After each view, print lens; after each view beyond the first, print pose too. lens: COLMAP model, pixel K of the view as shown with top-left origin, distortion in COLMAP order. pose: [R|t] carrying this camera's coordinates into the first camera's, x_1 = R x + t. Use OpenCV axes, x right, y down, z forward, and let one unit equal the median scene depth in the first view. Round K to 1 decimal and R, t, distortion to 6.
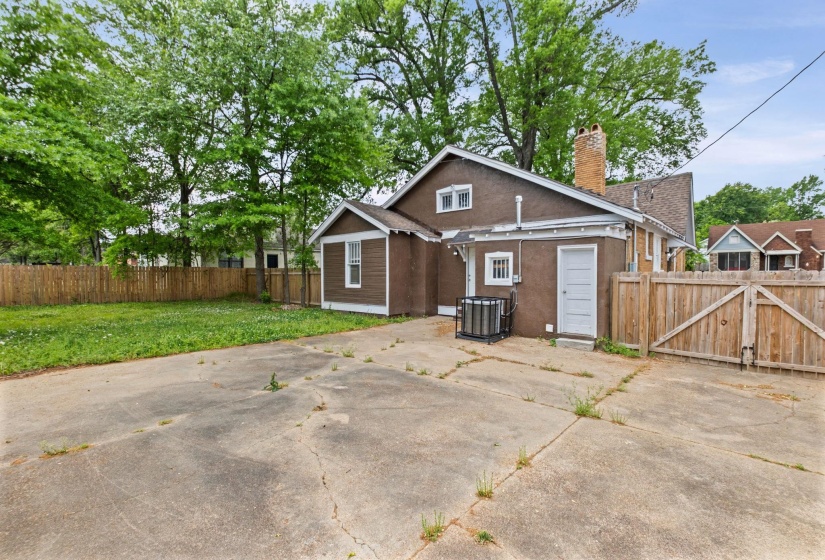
lens RADIAL K [[361.8, 0, 412.2], [0, 361.8, 277.2], [0, 0, 1]] dist [0.000937, -0.000848]
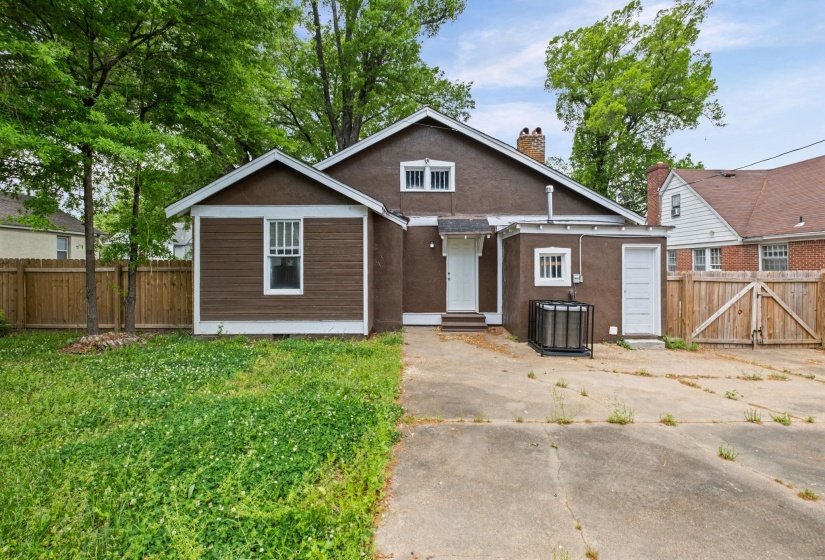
lens RADIAL K [[370.0, 0, 412.7], [0, 370.0, 263.2], [0, 0, 1]] dist [0.001097, -0.000250]
pose [[0.751310, 0.008784, 0.659891, -0.603478], [0.003356, 0.999848, -0.017130, -0.018623], [-0.659941, 0.015084, 0.751166, 0.571384]]
